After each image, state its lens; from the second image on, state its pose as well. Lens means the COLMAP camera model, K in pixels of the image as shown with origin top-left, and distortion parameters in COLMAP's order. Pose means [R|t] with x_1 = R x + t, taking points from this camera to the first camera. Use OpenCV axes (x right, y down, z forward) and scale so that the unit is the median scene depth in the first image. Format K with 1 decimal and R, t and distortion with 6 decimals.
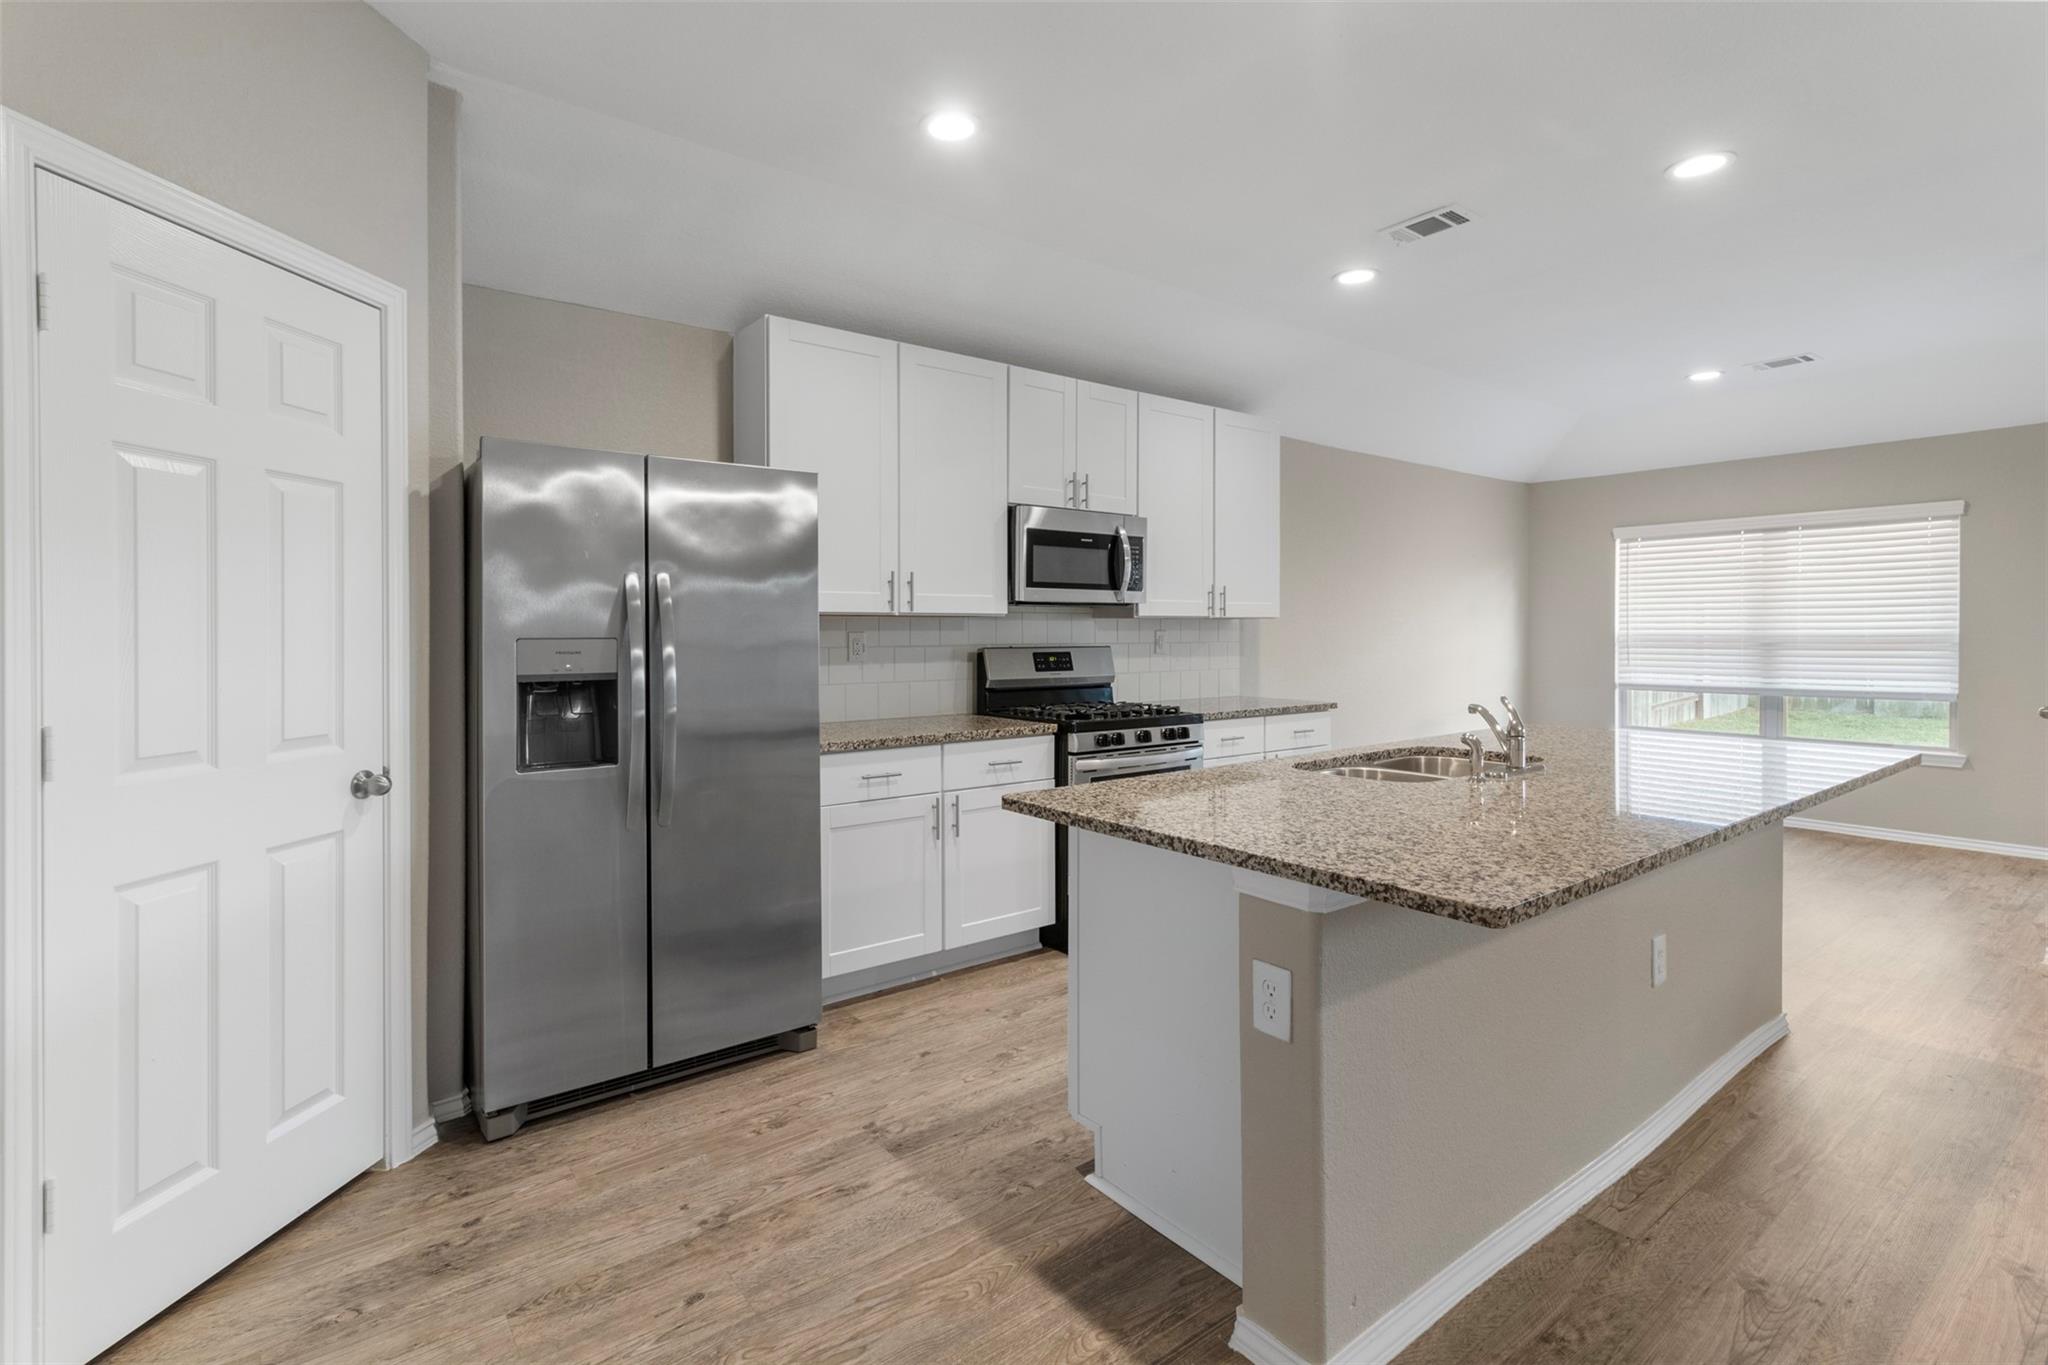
lens RADIAL K [[947.2, 0, 1020.0], [0, 947.2, 636.6], [0, 0, 1]] dist [0.001608, 0.000191]
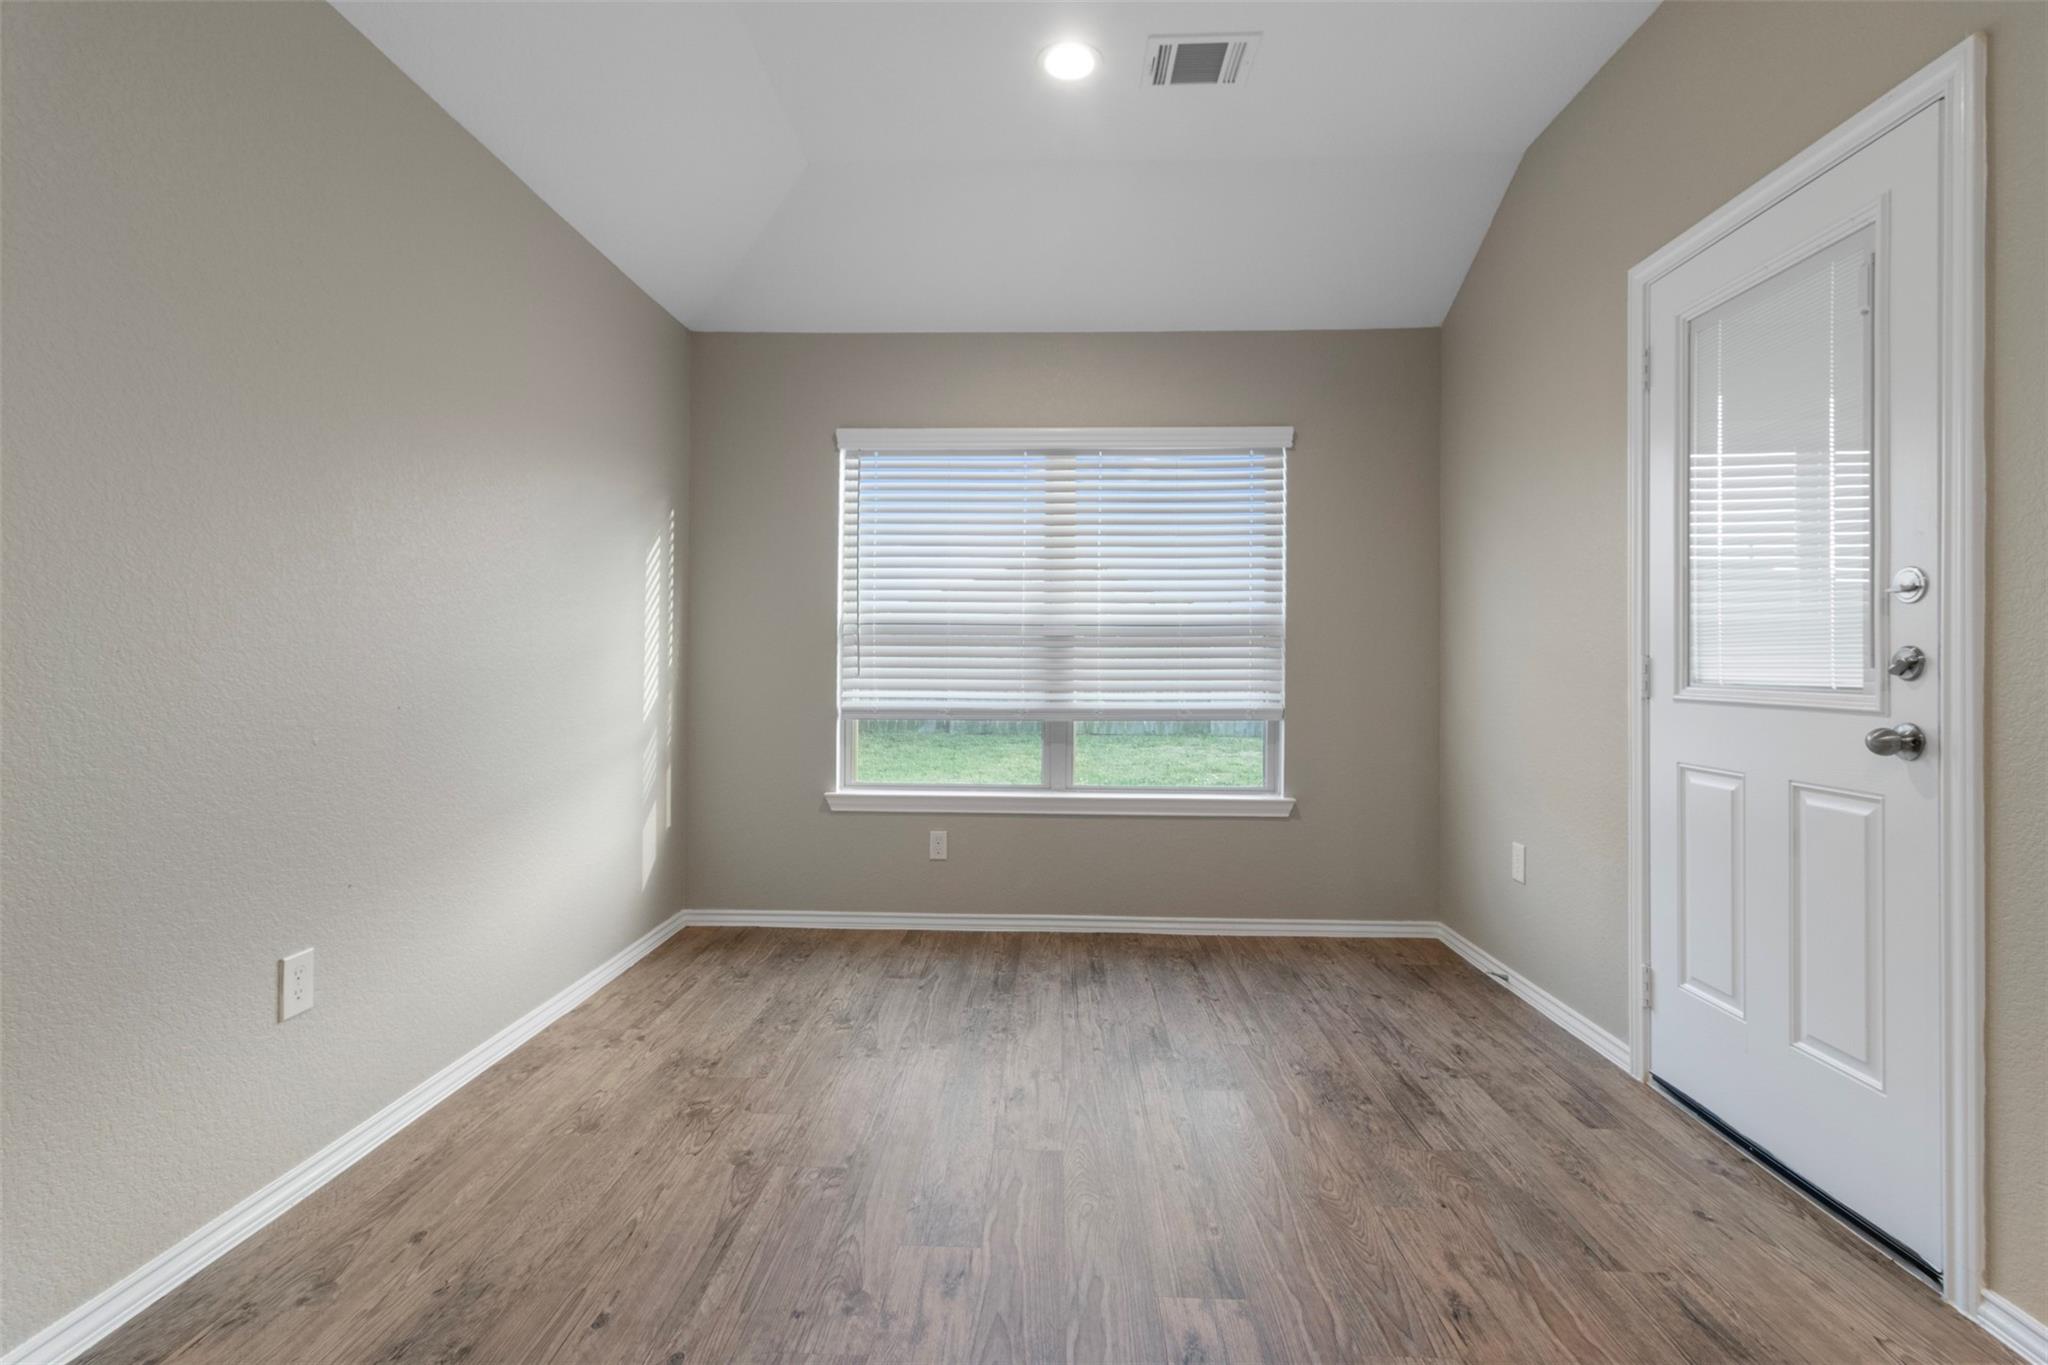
lens RADIAL K [[947.2, 0, 1020.0], [0, 947.2, 636.6], [0, 0, 1]] dist [0.001608, 0.000191]
pose [[0.640095, 0.030112, 0.767706, 0.284788], [-0.002313, 0.999303, -0.037268, 0.028516], [-0.768293, 0.022079, 0.639718, 0.590370]]
